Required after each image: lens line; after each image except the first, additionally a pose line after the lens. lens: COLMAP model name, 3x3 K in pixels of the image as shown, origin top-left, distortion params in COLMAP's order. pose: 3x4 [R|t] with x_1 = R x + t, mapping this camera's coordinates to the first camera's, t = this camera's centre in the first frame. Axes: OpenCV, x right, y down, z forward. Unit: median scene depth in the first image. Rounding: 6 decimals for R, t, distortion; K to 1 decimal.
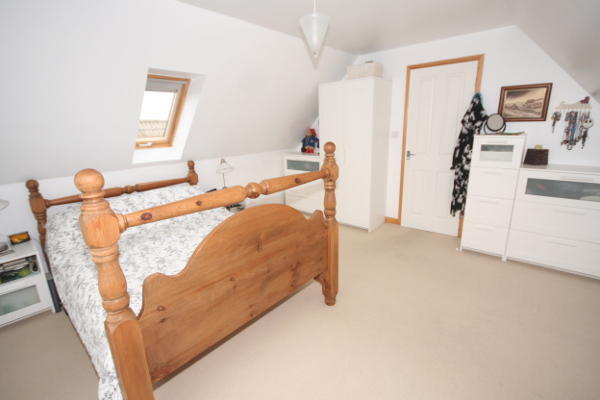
lens RADIAL K [[296.2, 0, 297.8], [0, 296.2, 197.3], [0, 0, 1]] dist [0.013754, -0.010637]
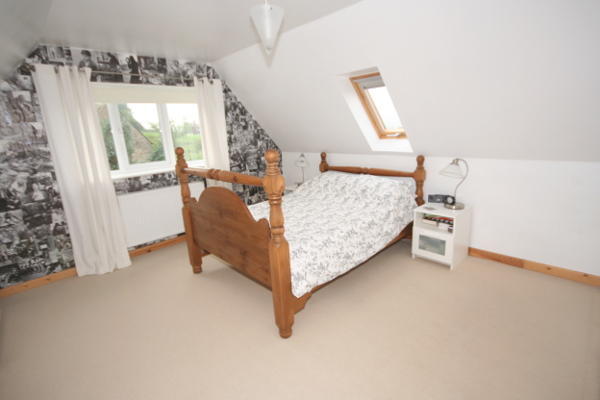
lens RADIAL K [[296.2, 0, 297.8], [0, 296.2, 197.3], [0, 0, 1]] dist [0.013754, -0.010637]
pose [[-0.068459, 0.266820, -0.961312, 0.891835], [-0.186802, 0.943102, 0.275069, -0.279875], [0.980009, 0.198406, -0.014721, 1.021957]]
